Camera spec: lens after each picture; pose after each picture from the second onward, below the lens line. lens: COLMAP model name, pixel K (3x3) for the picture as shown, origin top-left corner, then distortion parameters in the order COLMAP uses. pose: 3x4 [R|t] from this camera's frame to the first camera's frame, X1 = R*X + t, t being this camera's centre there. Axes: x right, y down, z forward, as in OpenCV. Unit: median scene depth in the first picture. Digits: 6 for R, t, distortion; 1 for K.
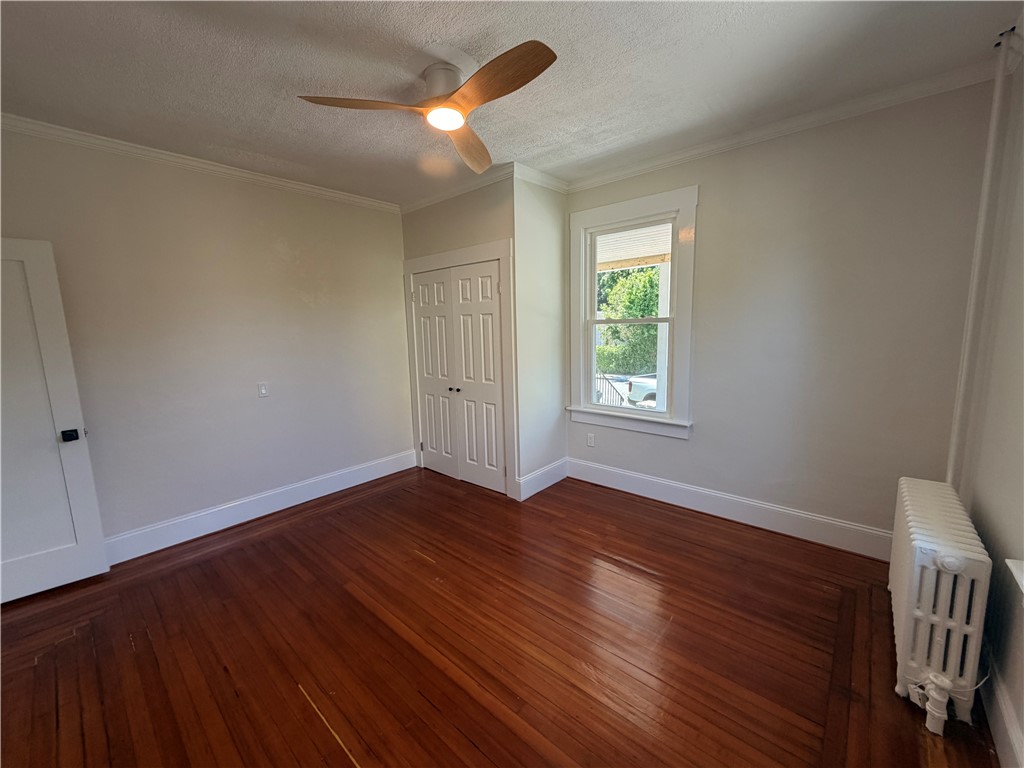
lens RADIAL K [[409.9, 0, 510.8], [0, 409.9, 382.8], [0, 0, 1]] dist [0.000946, -0.000259]
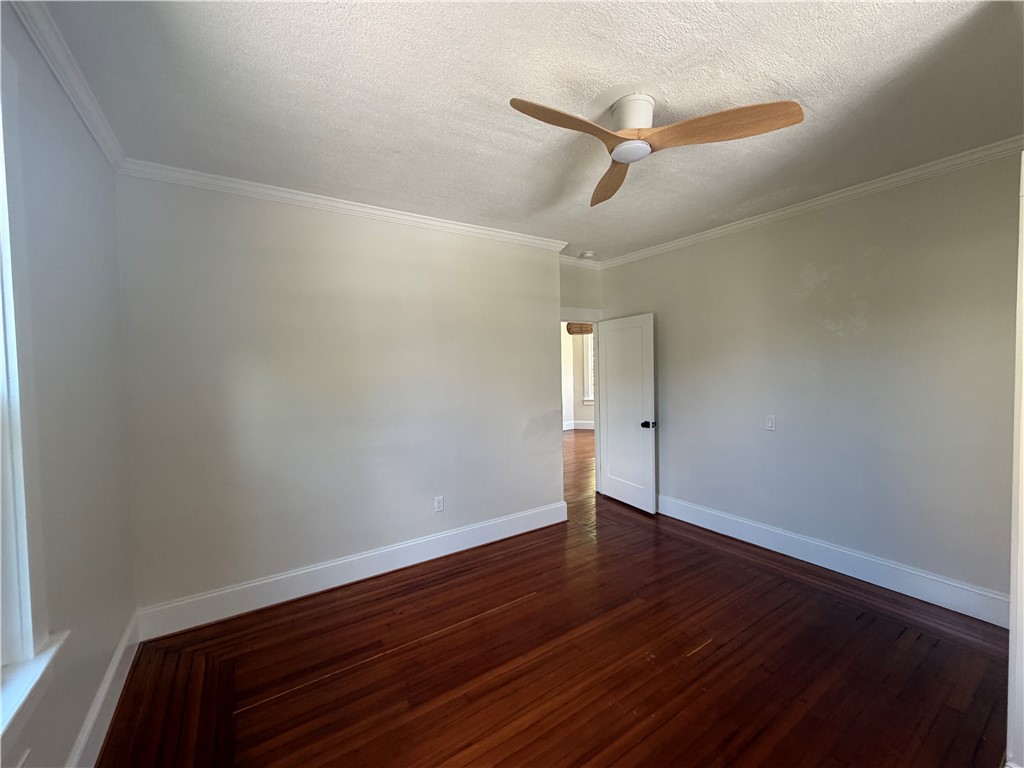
lens RADIAL K [[409.9, 0, 510.8], [0, 409.9, 382.8], [0, 0, 1]] dist [0.000946, -0.000259]
pose [[-0.257622, 0.068513, -0.963814, 0.531527], [-0.106908, 0.989338, 0.098904, -0.114596], [0.960313, 0.128519, -0.247551, 0.646972]]
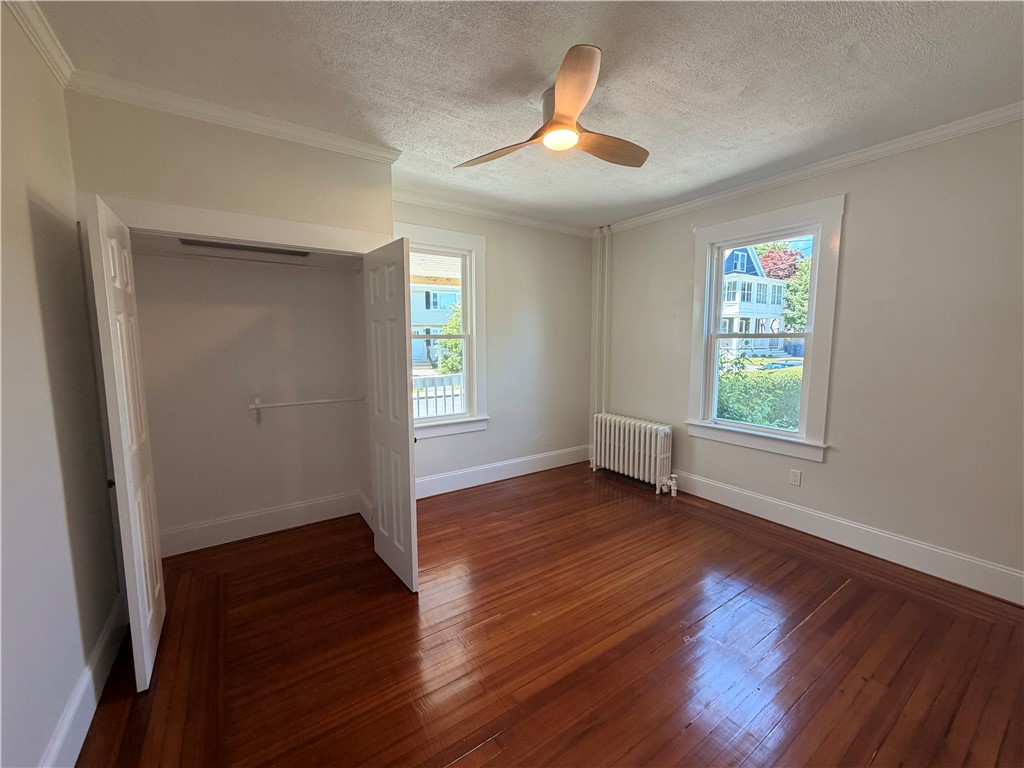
lens RADIAL K [[409.9, 0, 510.8], [0, 409.9, 382.8], [0, 0, 1]] dist [0.000946, -0.000259]
pose [[0.245468, -0.078369, 0.966232, -0.780946], [0.128891, 0.990516, 0.047594, -0.058521], [-0.960798, 0.112856, 0.253241, 0.580508]]
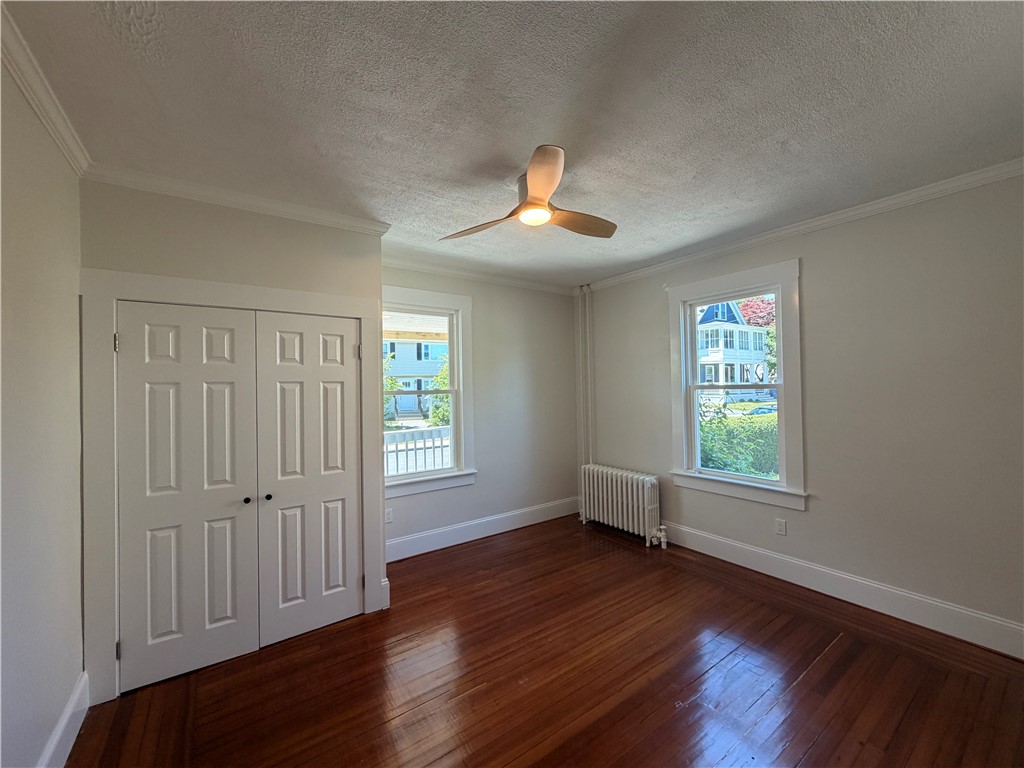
lens RADIAL K [[409.7, 0, 510.9], [0, 409.7, 382.9], [0, 0, 1]] dist [0.000805, 0.000202]
pose [[0.225543, 0.031297, 0.973730, -0.801069], [0.146921, 0.986960, -0.065753, -0.071839], [-0.963091, 0.157892, 0.218004, 0.556036]]
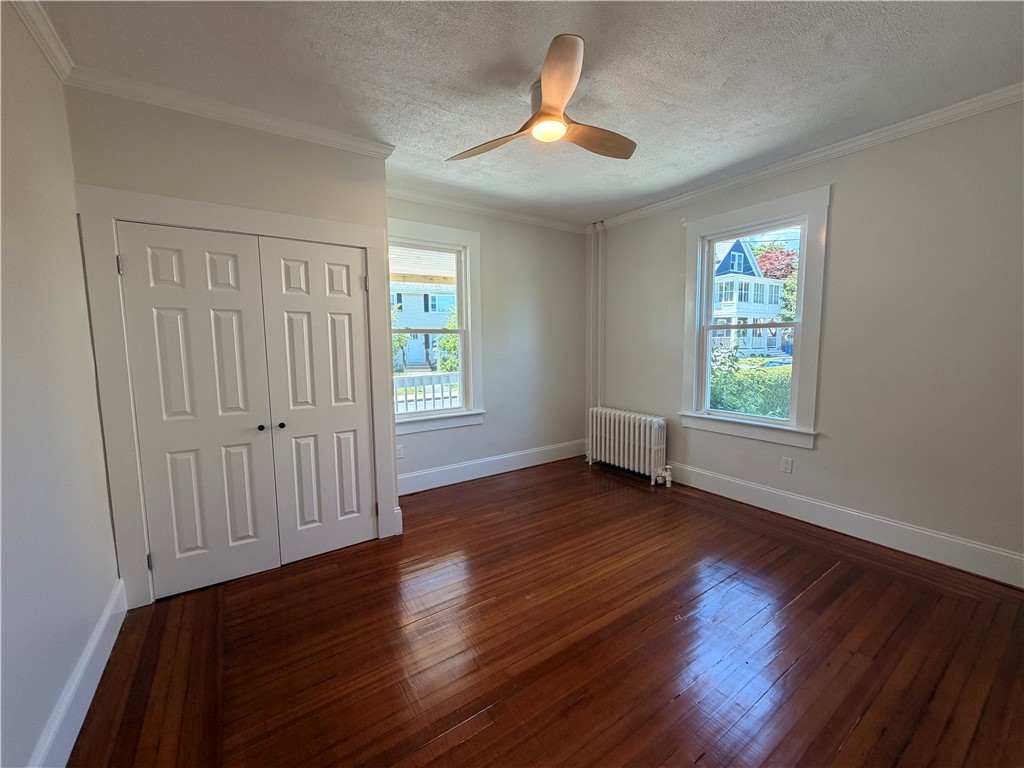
lens RADIAL K [[409.7, 0, 510.9], [0, 409.7, 382.9], [0, 0, 1]] dist [0.000805, 0.000202]
pose [[0.243421, -0.073777, 0.967111, -0.792943], [0.138317, 0.989552, 0.040675, -0.029648], [-0.960008, 0.123867, 0.251082, 0.568543]]
